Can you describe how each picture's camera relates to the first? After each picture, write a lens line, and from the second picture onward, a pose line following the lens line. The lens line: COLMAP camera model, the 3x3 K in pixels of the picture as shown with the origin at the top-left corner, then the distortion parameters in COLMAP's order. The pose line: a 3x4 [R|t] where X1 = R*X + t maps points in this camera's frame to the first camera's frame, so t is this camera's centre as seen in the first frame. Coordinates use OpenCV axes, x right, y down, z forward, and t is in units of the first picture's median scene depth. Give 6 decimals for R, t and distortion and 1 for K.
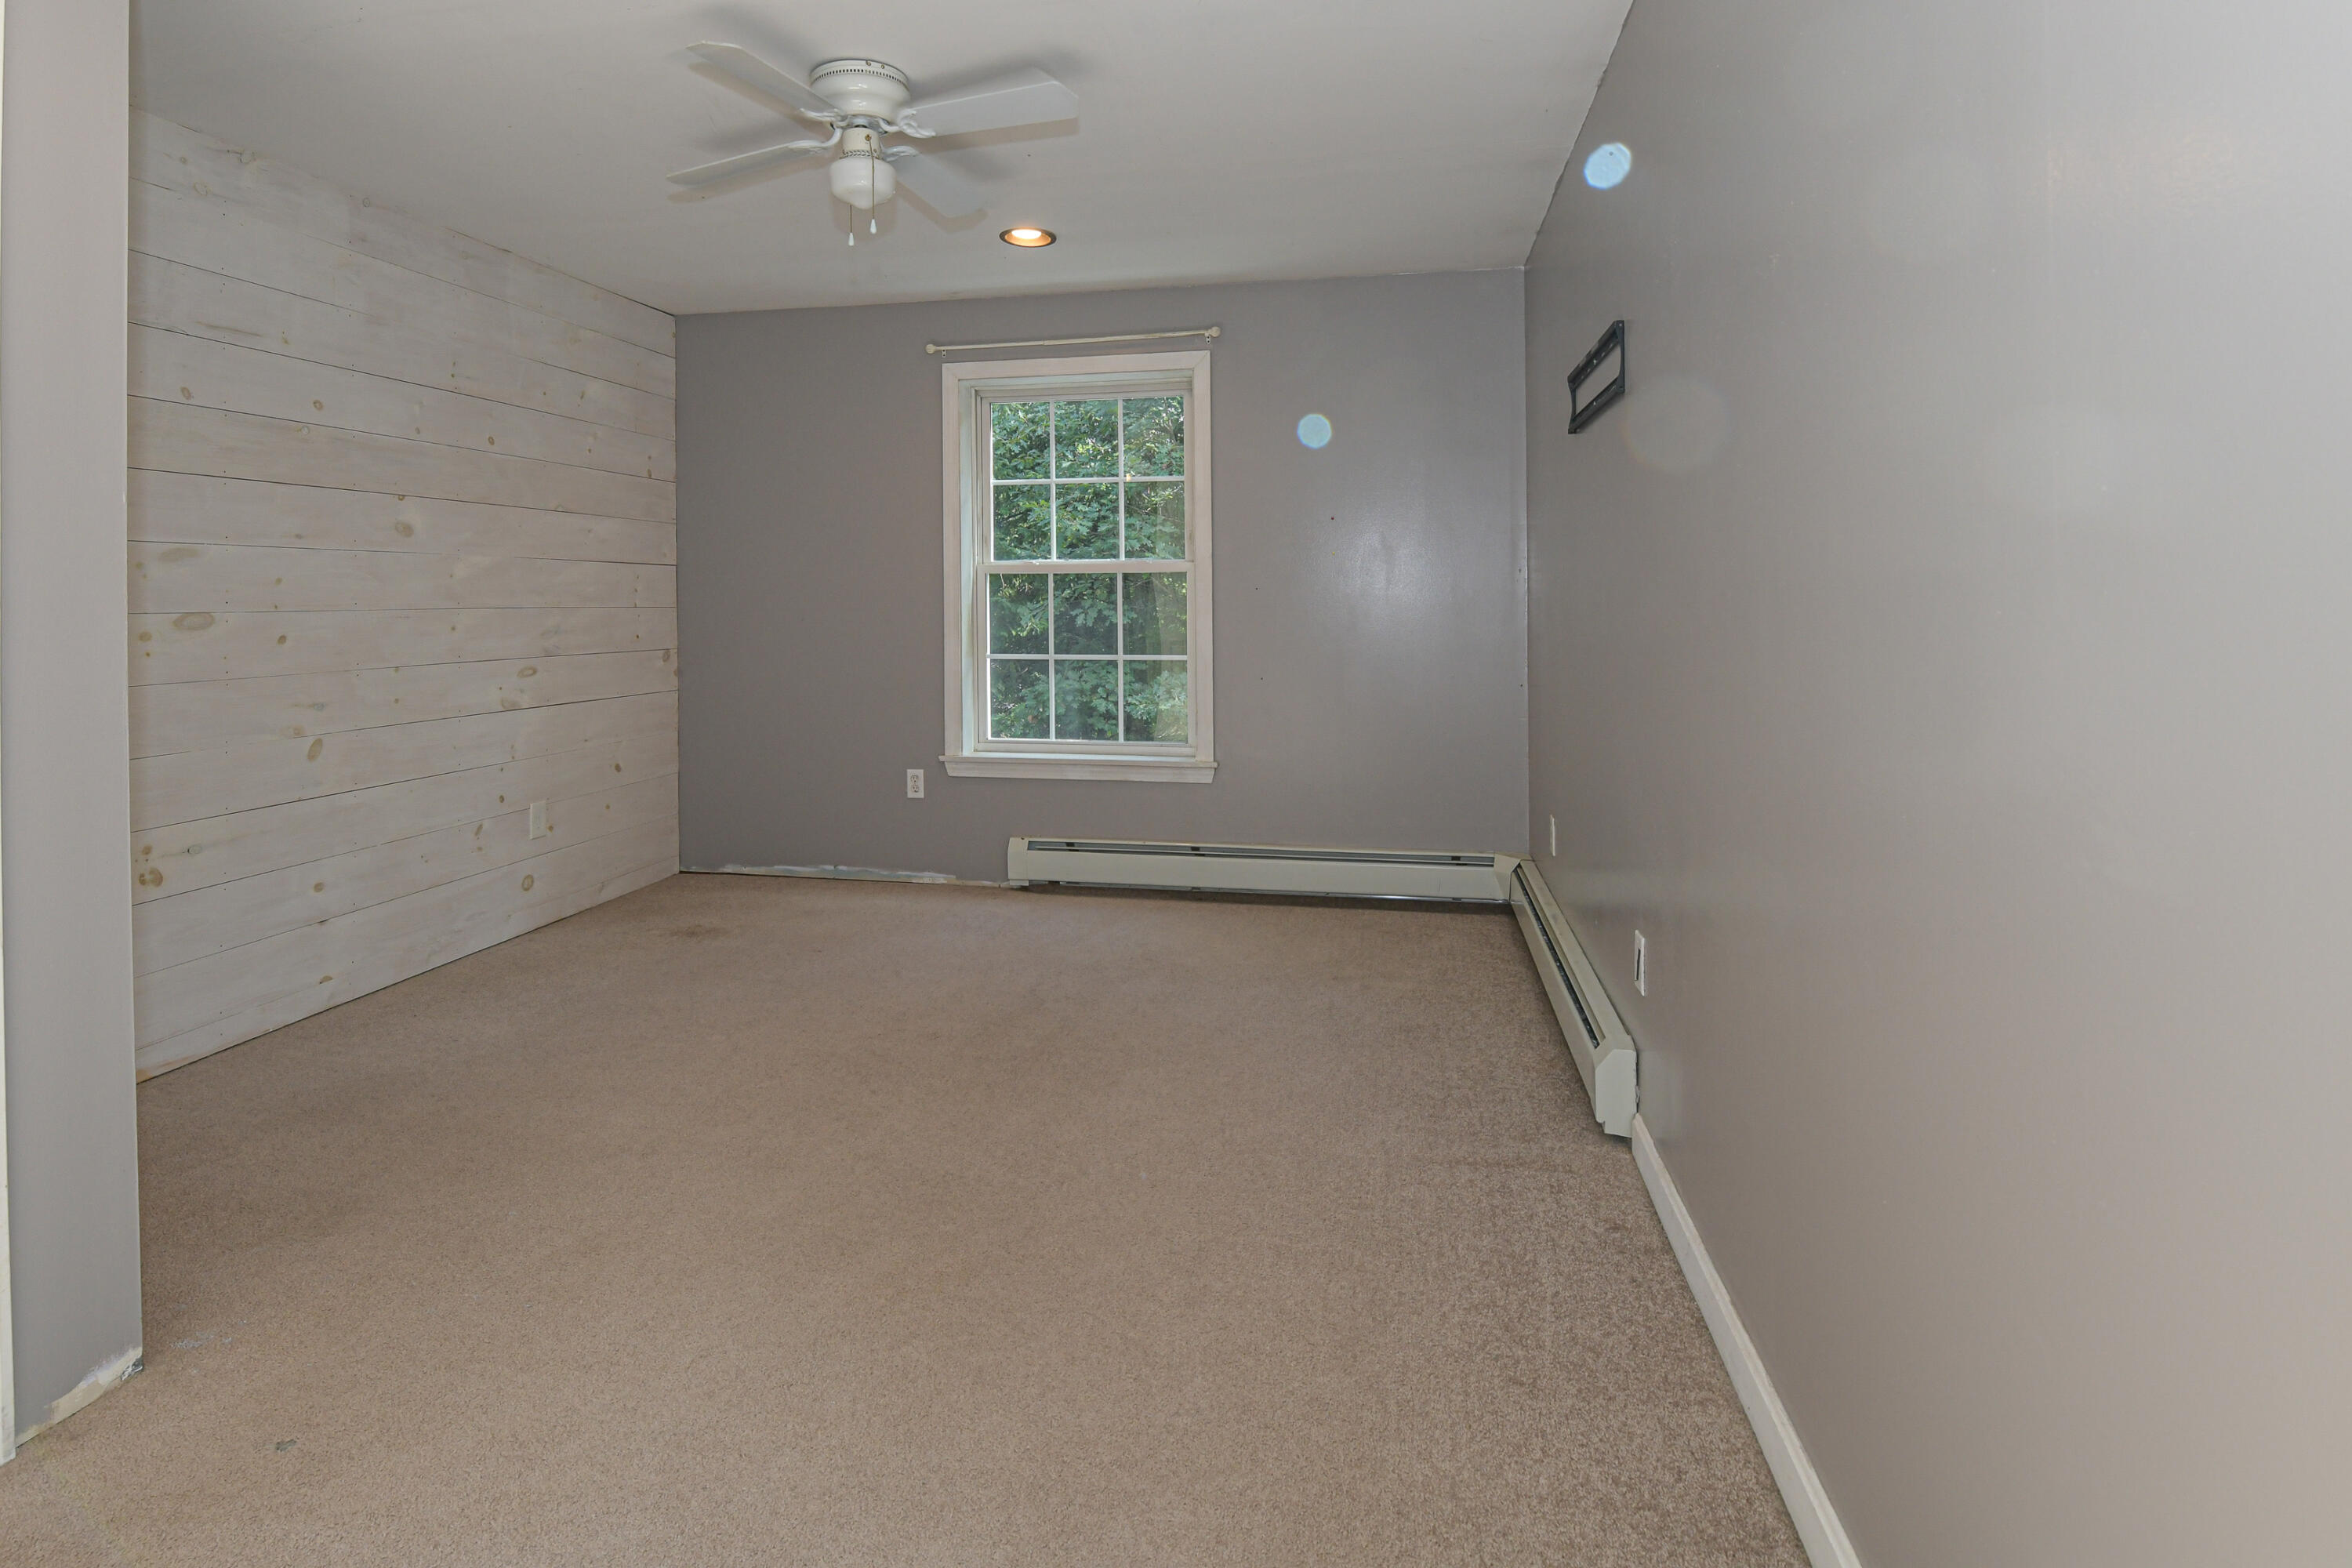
lens RADIAL K [[1158.3, 0, 1100.7], [0, 1158.3, 617.4], [0, 0, 1]] dist [-0.002442, -0.007243]
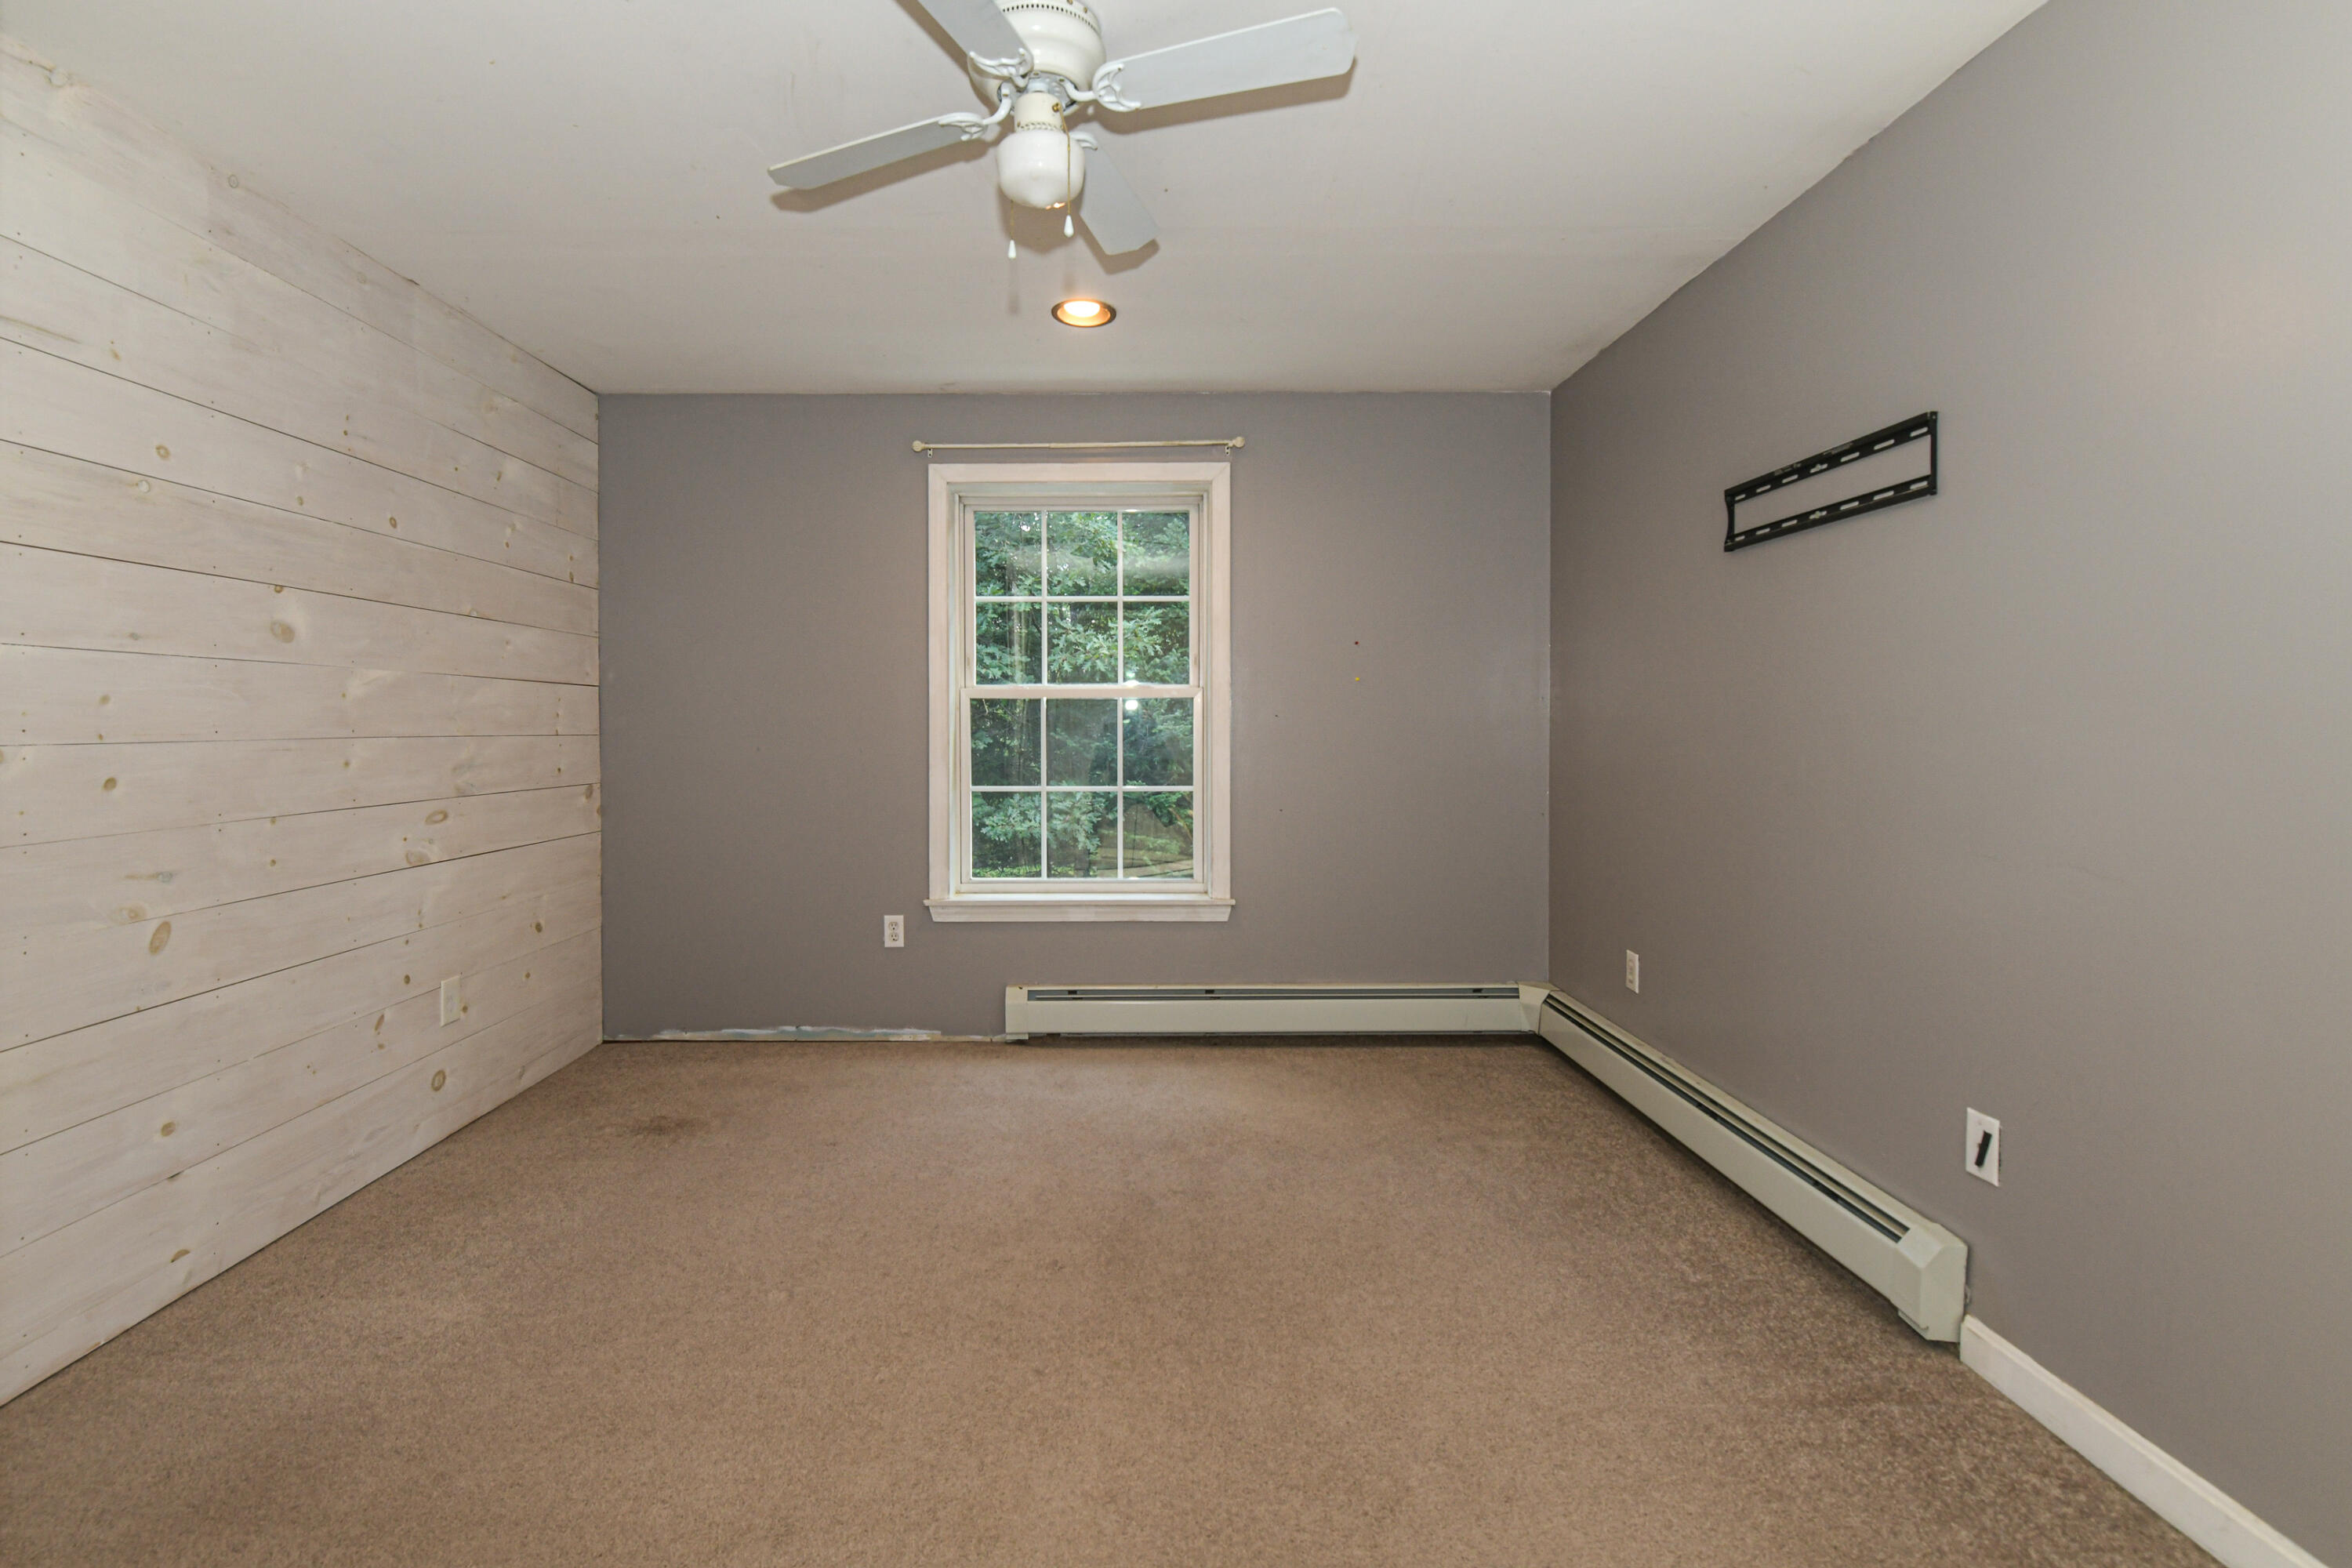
lens RADIAL K [[1057.0, 0, 1128.1], [0, 1057.0, 747.2], [0, 0, 1]] dist [-0.006984, -0.005900]
pose [[0.979566, -0.002533, 0.201105, -0.225049], [0.001481, 0.999984, 0.005384, -0.005192], [-0.201115, -0.004977, 0.979555, 0.249950]]
